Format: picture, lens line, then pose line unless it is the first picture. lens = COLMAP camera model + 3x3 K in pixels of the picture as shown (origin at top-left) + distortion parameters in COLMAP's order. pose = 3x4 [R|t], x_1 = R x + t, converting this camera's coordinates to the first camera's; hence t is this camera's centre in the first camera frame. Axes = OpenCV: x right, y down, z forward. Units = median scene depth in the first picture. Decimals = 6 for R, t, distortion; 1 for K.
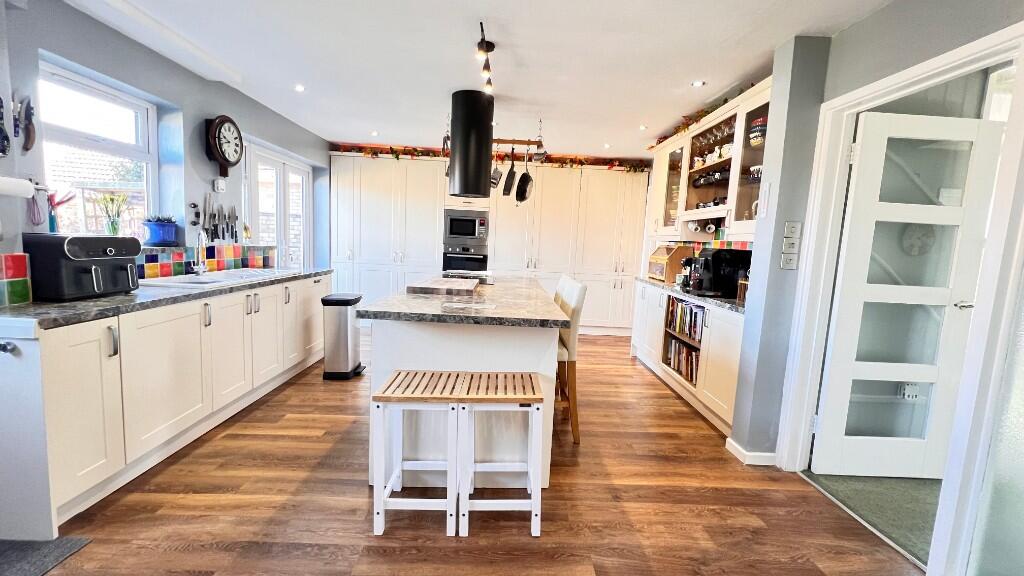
lens RADIAL K [[414.8, 0, 512.0], [0, 414.8, 288.0], [0, 0, 1]] dist [0.000927, -0.000215]
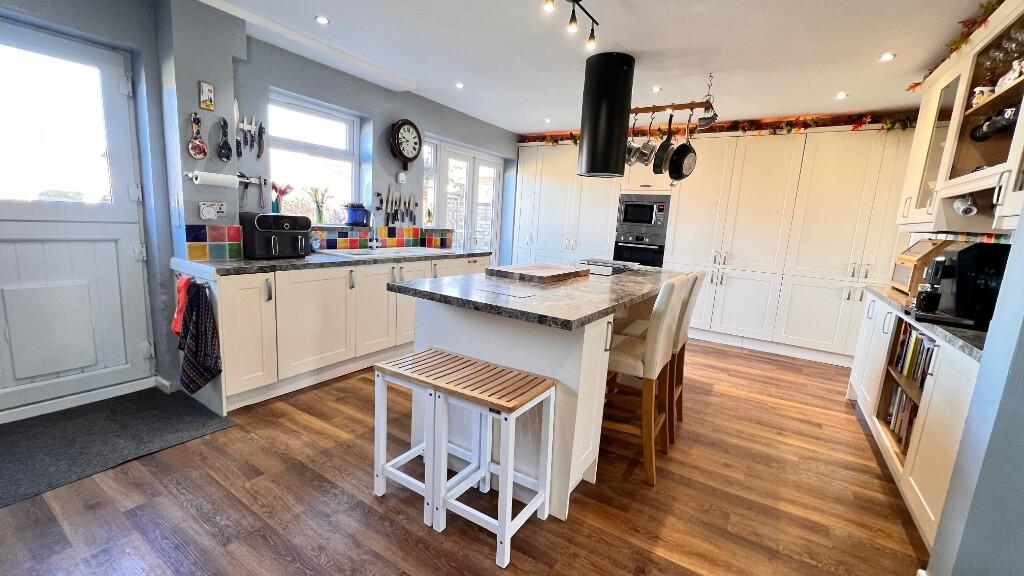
lens RADIAL K [[412.8, 0, 512.0], [0, 412.8, 288.0], [0, 0, 1]] dist [-0.000494, 0.000018]
pose [[0.828710, 0.094360, -0.551667, 0.271580], [-0.083914, 0.995491, 0.044219, -0.004313], [0.553352, 0.009648, 0.832892, 0.169653]]
